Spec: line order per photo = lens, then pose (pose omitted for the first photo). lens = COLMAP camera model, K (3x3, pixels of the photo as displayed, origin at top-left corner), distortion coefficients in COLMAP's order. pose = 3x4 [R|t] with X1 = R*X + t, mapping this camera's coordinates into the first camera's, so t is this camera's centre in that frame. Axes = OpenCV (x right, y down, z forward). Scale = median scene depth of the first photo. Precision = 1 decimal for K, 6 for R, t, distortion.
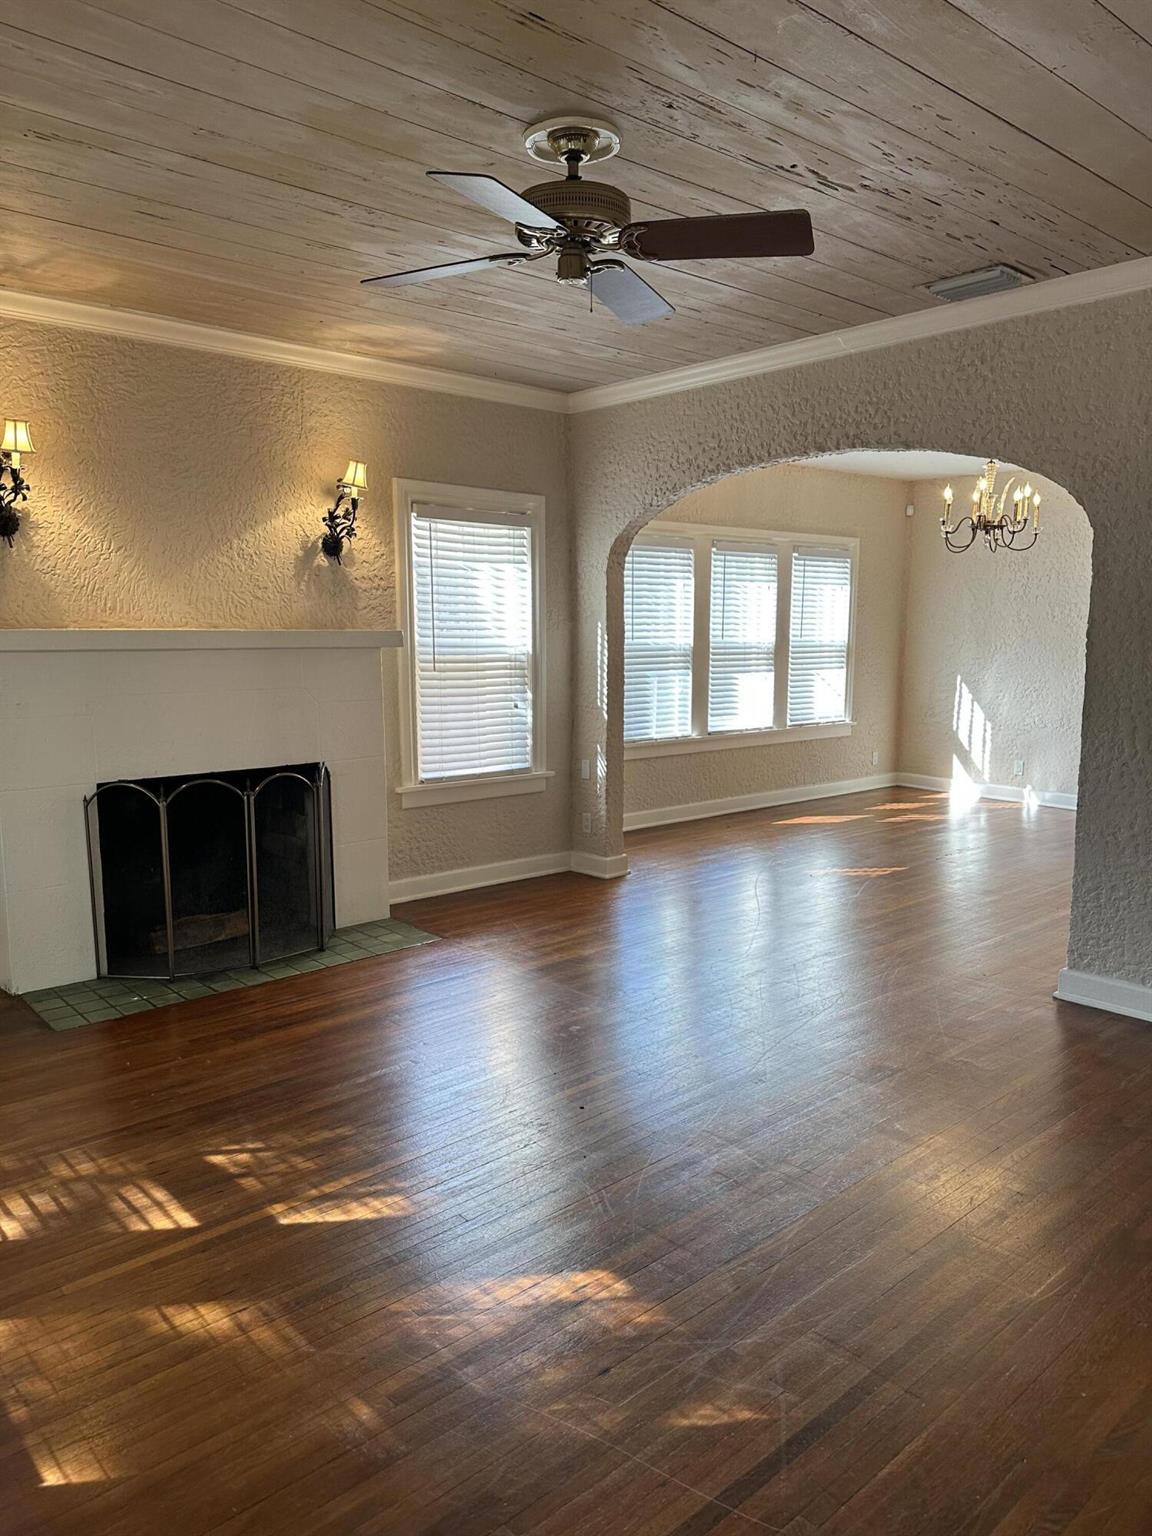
lens RADIAL K [[1071.1, 0, 575.7], [0, 1071.1, 777.7], [0, 0, 1]] dist [0.145008, -0.211847]
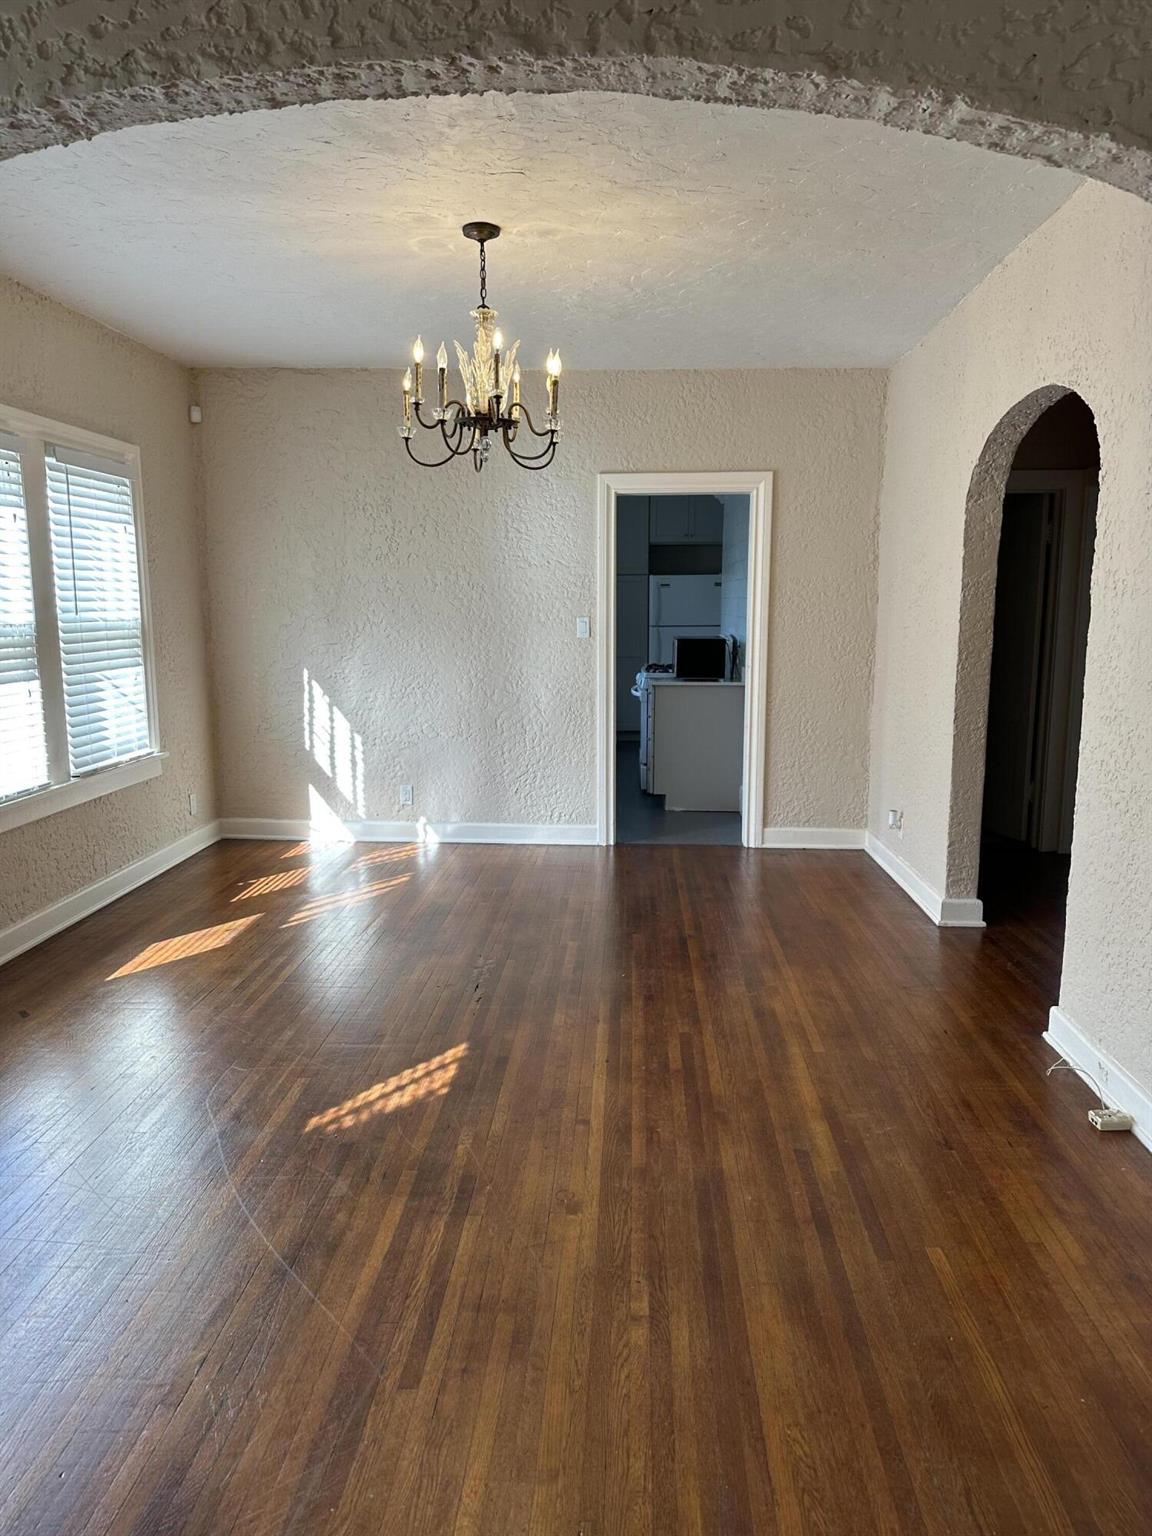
lens RADIAL K [[1071.1, 0, 575.7], [0, 1071.1, 777.7], [0, 0, 1]] dist [0.145008, -0.211847]
pose [[0.703852, -0.120741, 0.700010, -0.011678], [0.103982, 0.992346, 0.066612, -0.056929], [-0.702695, 0.025903, 0.711020, 0.420754]]
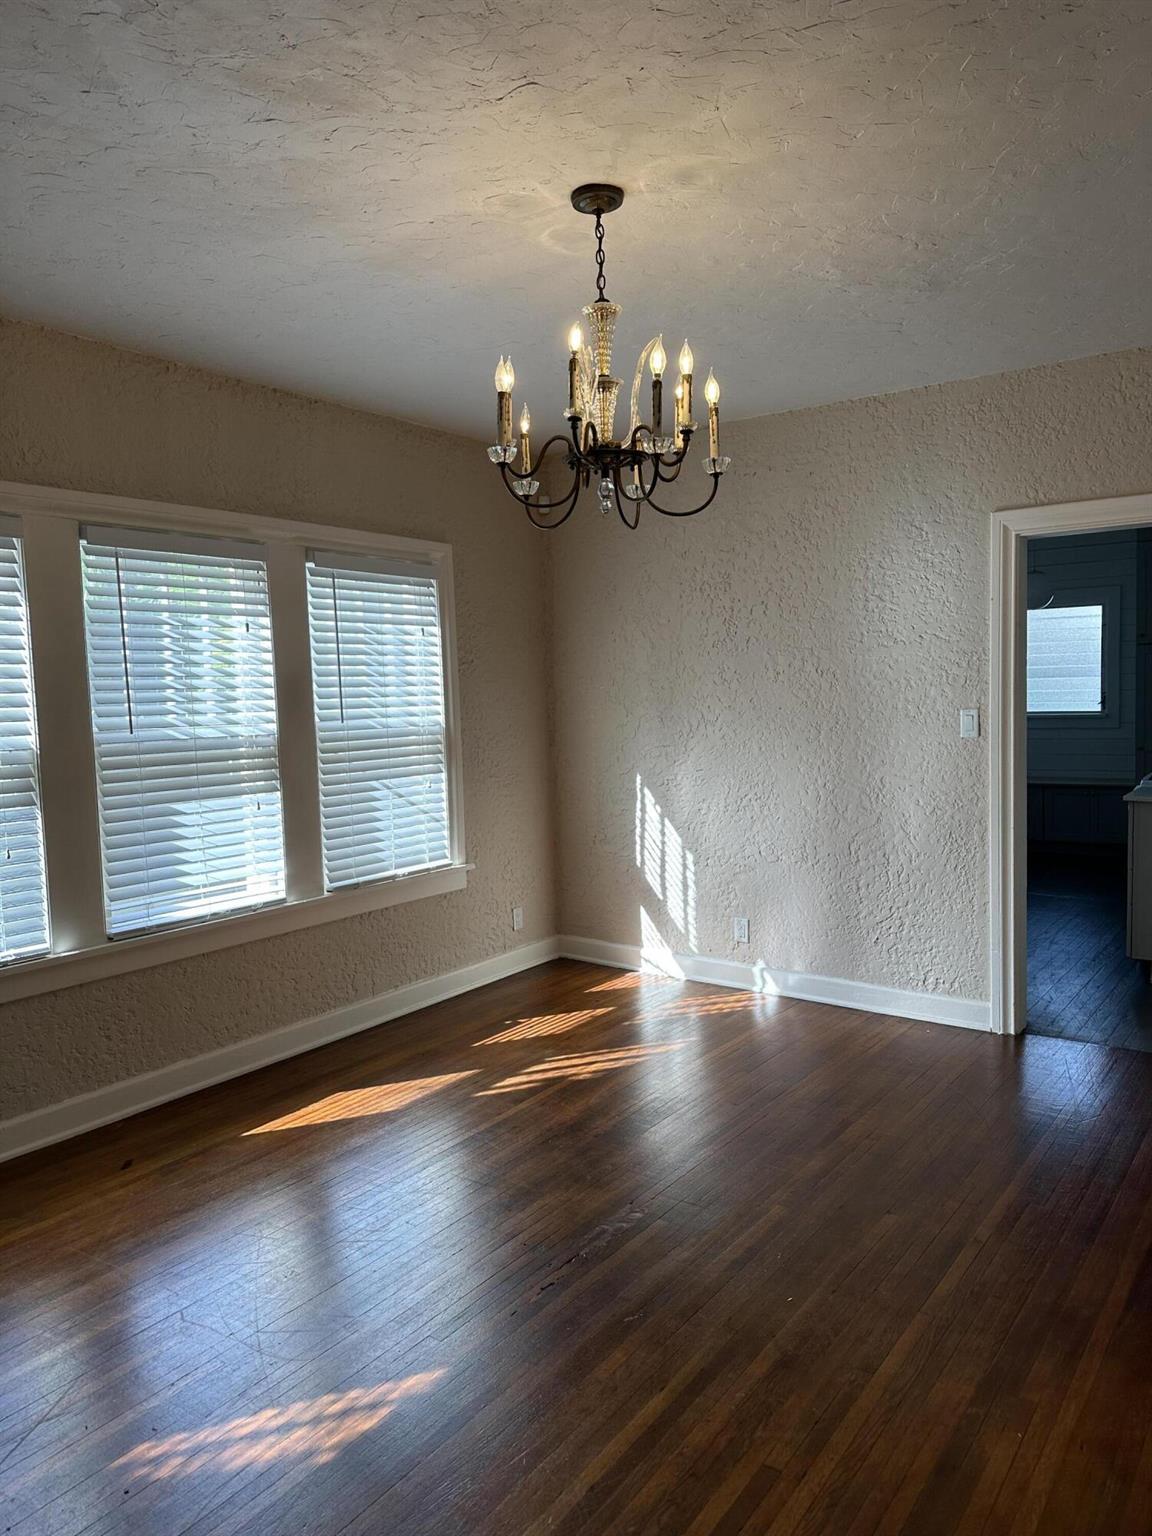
lens RADIAL K [[1071.1, 0, 575.7], [0, 1071.1, 777.7], [0, 0, 1]] dist [0.145008, -0.211847]
pose [[0.976149, -0.049843, 0.211305, 0.204407], [0.063024, 0.996434, -0.056107, -0.064647], [-0.207754, 0.068086, 0.975809, 0.455961]]
